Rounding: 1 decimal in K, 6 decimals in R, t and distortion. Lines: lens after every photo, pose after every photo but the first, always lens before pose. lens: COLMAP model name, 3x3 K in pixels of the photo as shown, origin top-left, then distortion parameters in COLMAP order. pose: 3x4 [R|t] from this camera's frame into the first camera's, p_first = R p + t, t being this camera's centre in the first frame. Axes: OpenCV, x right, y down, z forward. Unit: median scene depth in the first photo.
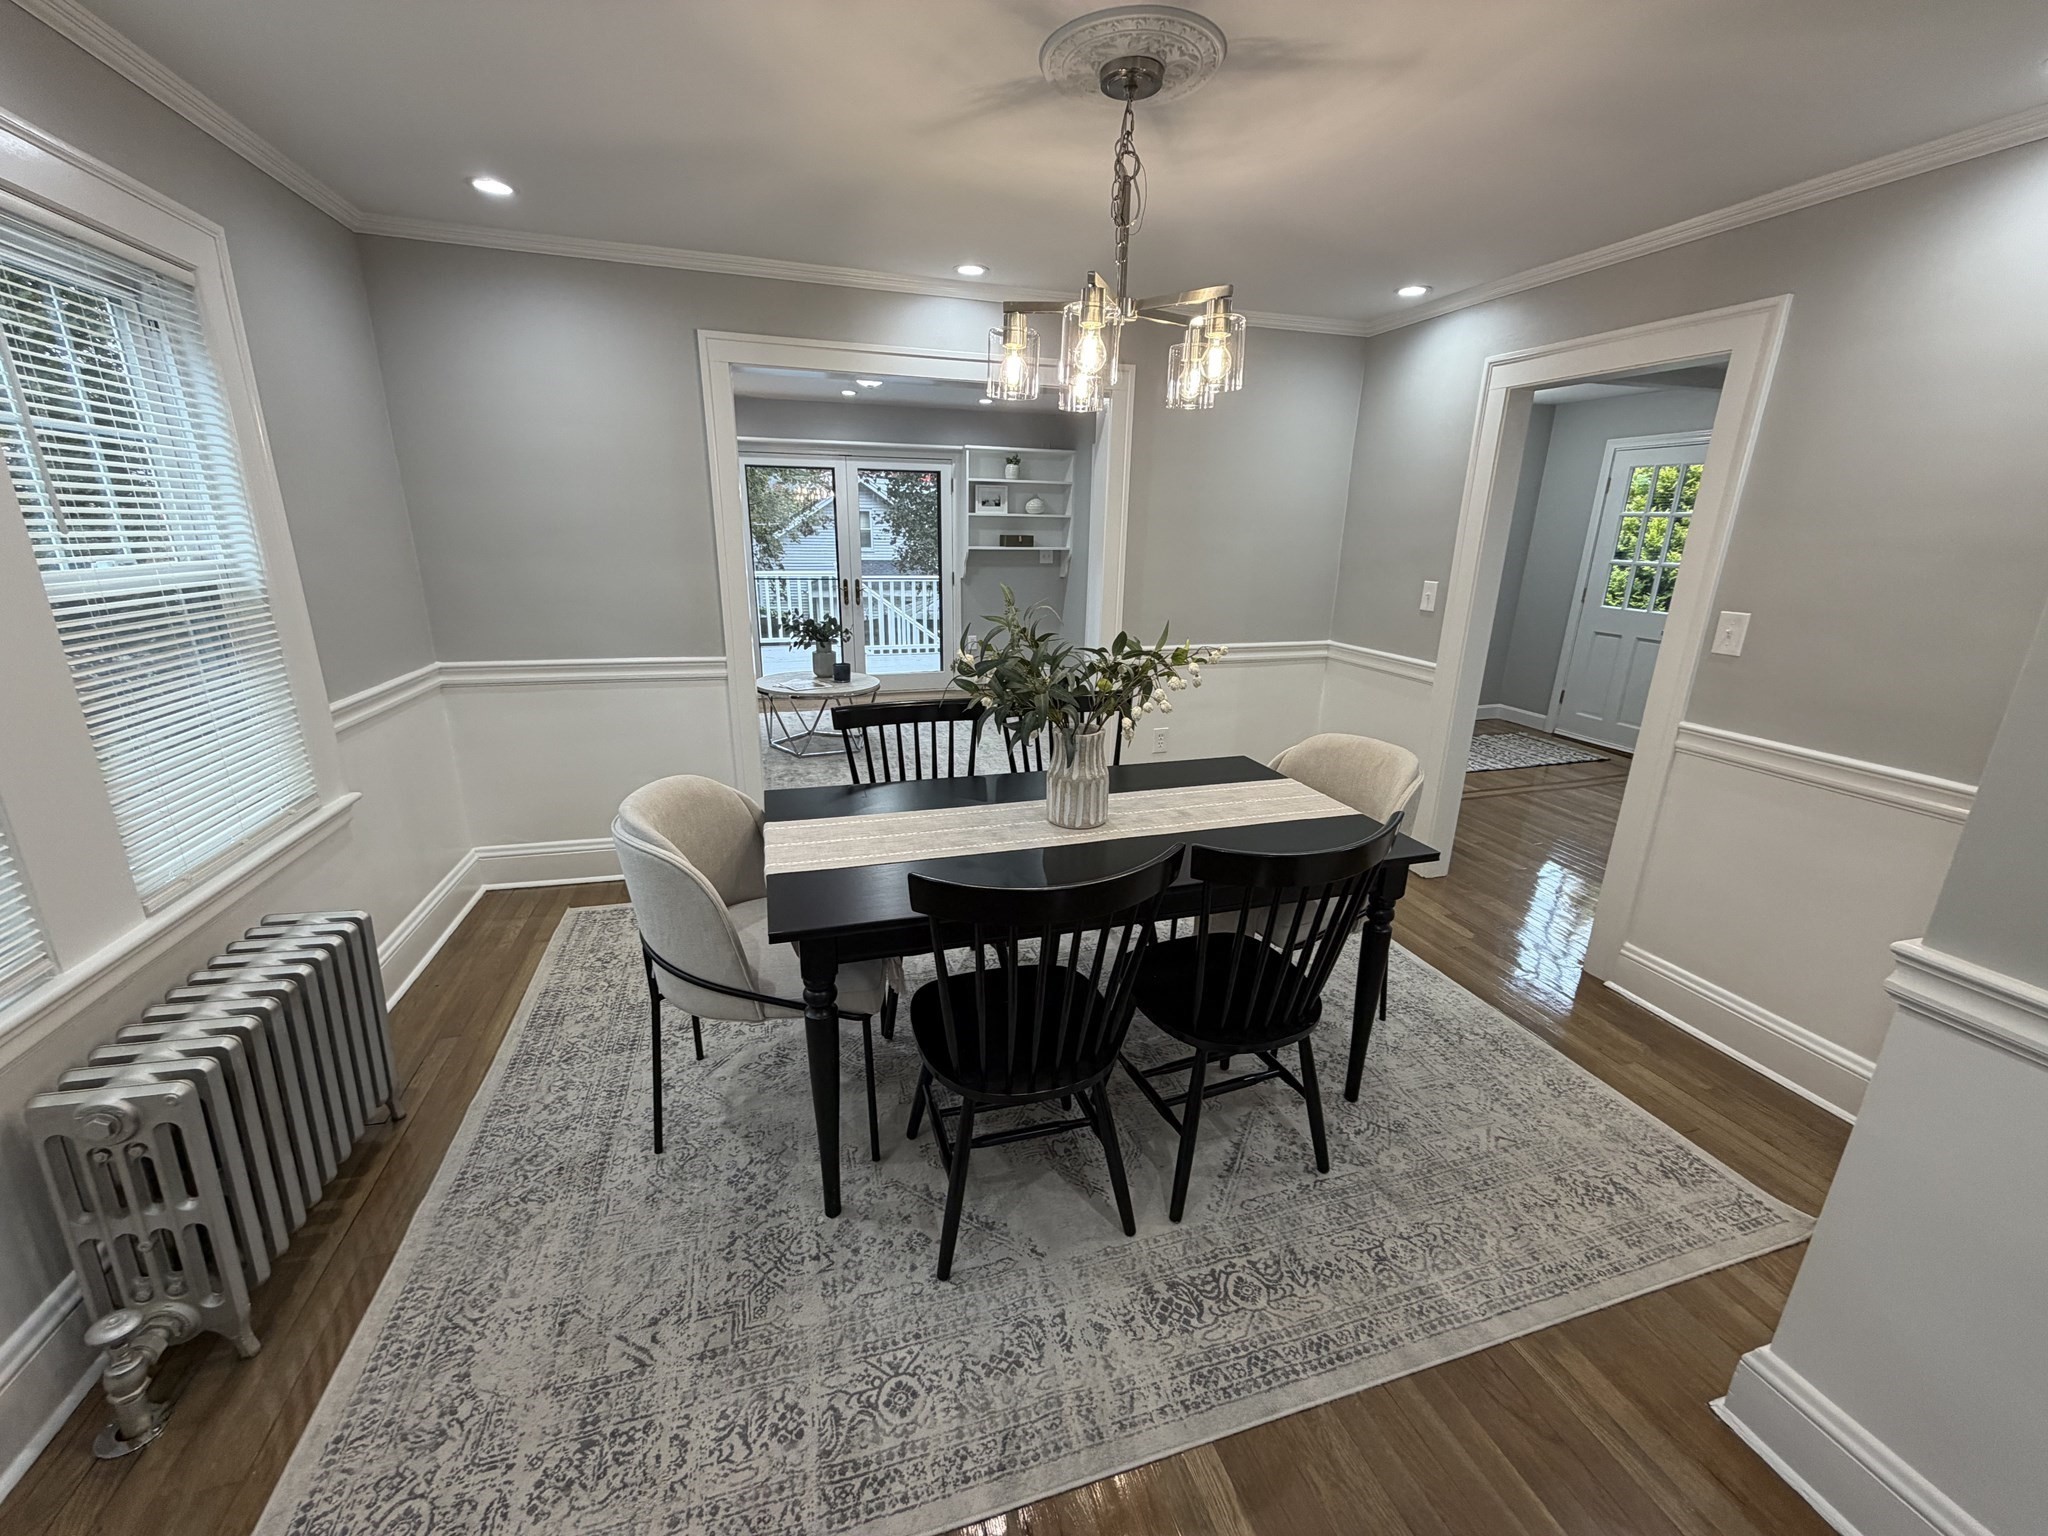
lens RADIAL K [[817.8, 0, 1019.6], [0, 817.8, 766.5], [0, 0, 1]] dist [0.001897, -0.000587]
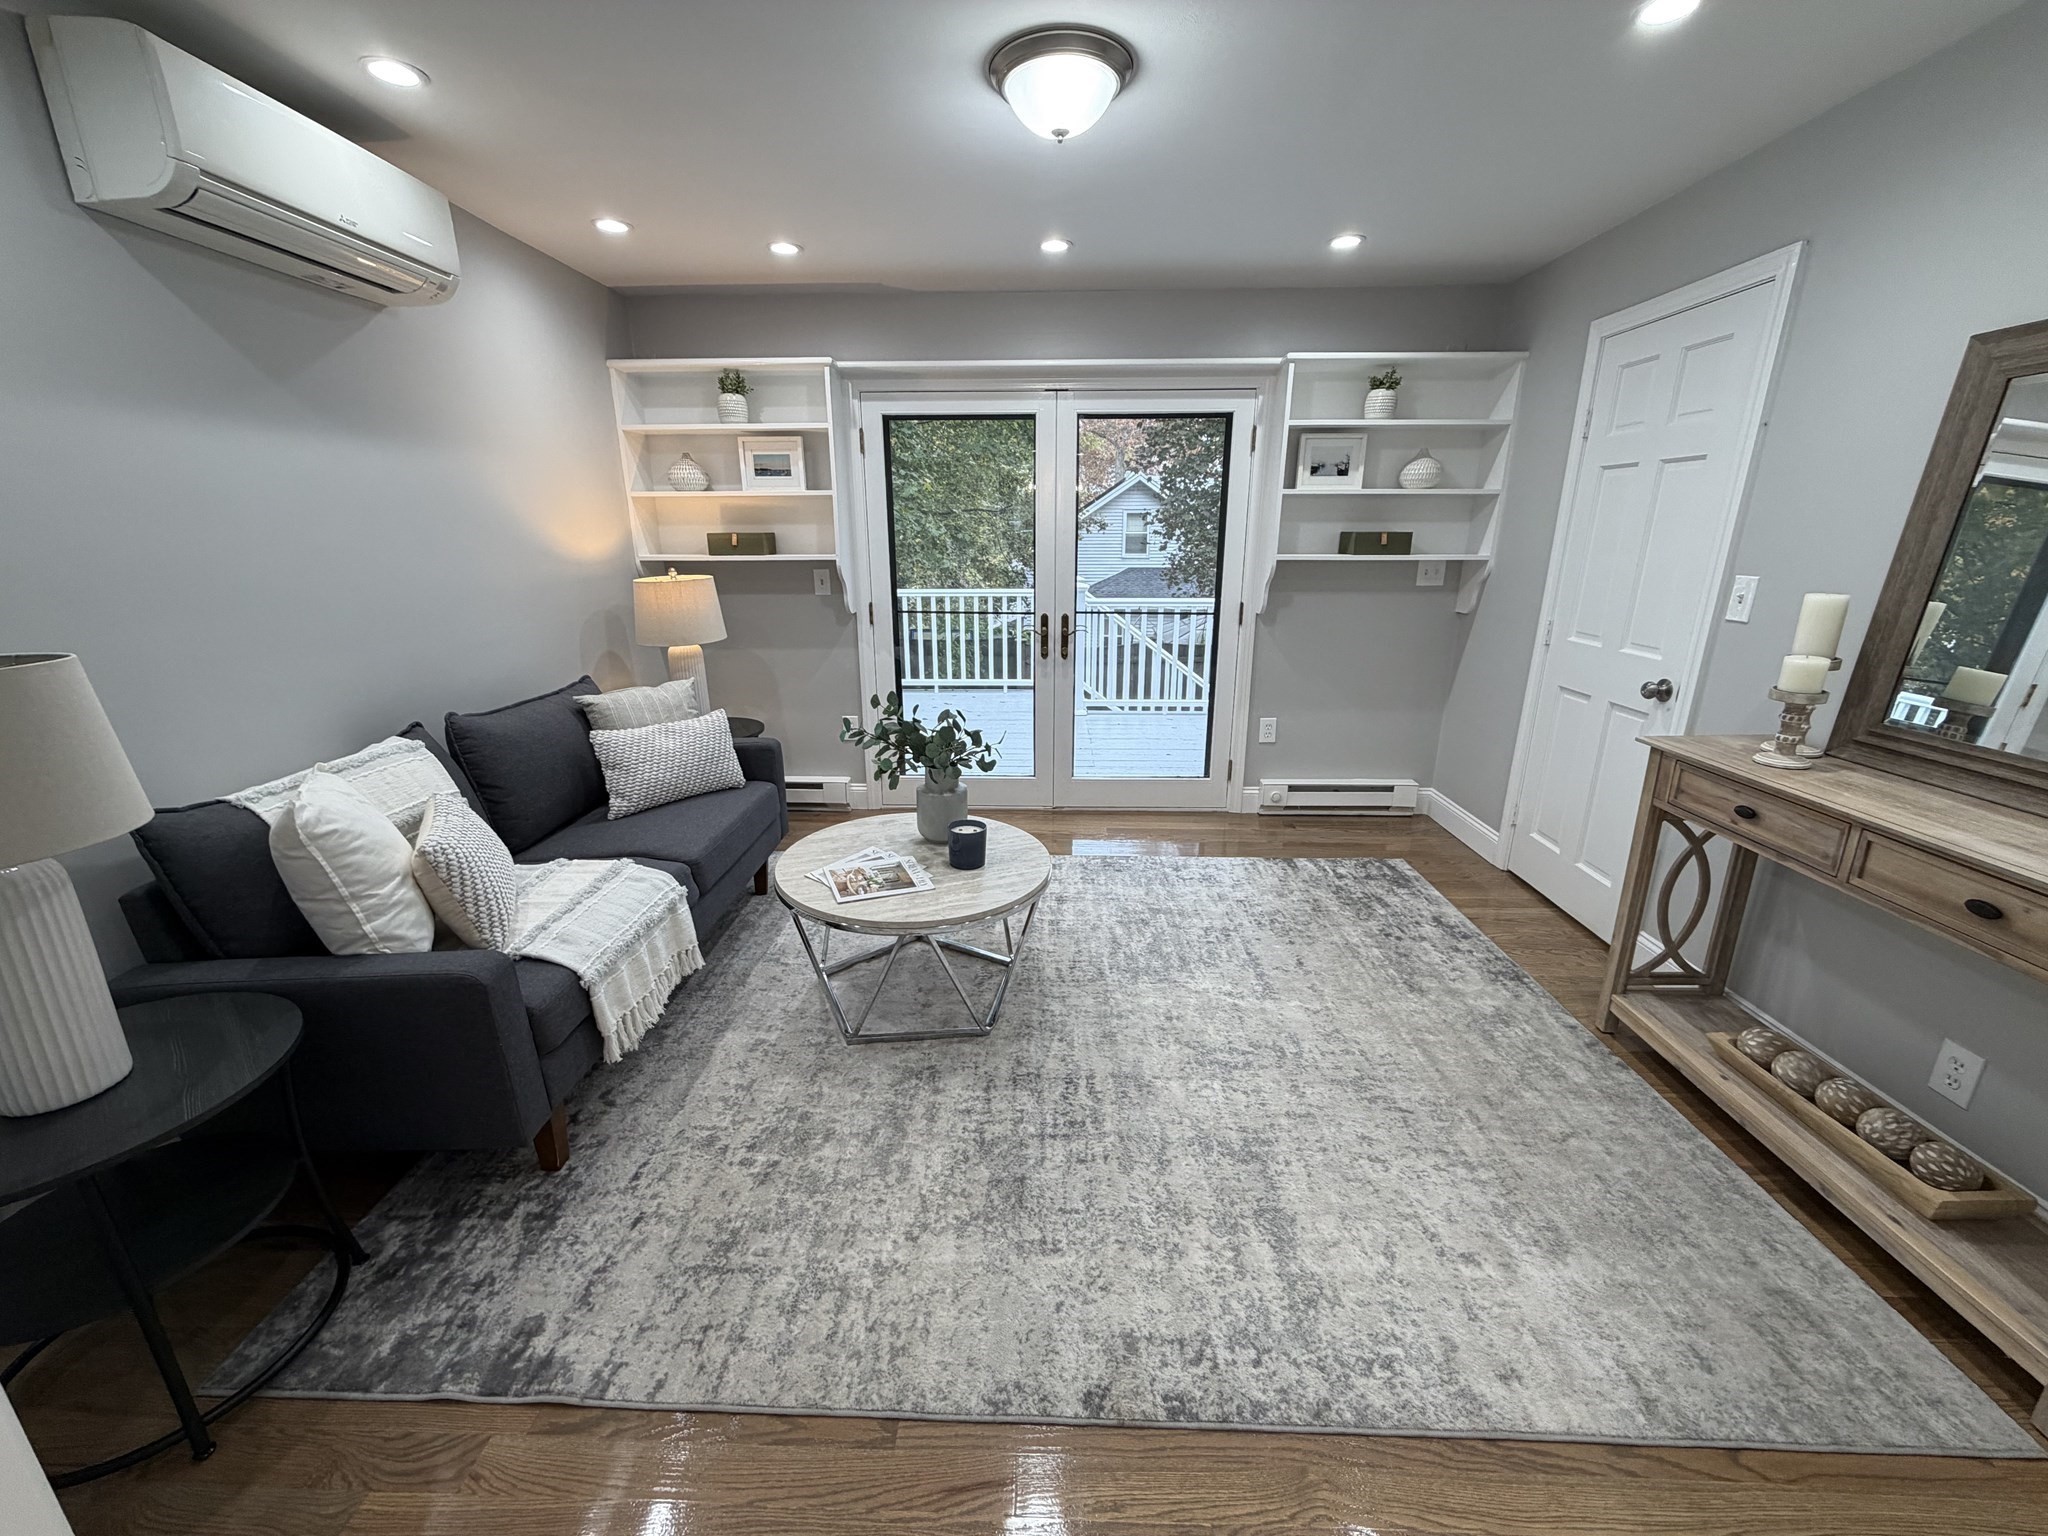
lens RADIAL K [[817.8, 0, 1027.9], [0, 817.8, 768.8], [0, 0, 1]] dist [0.001897, -0.000587]
pose [[0.948465, 0.076087, -0.307611, -0.041766], [-0.077189, 0.996979, 0.008601, -0.123991], [0.307336, 0.015586, 0.951473, 0.454117]]
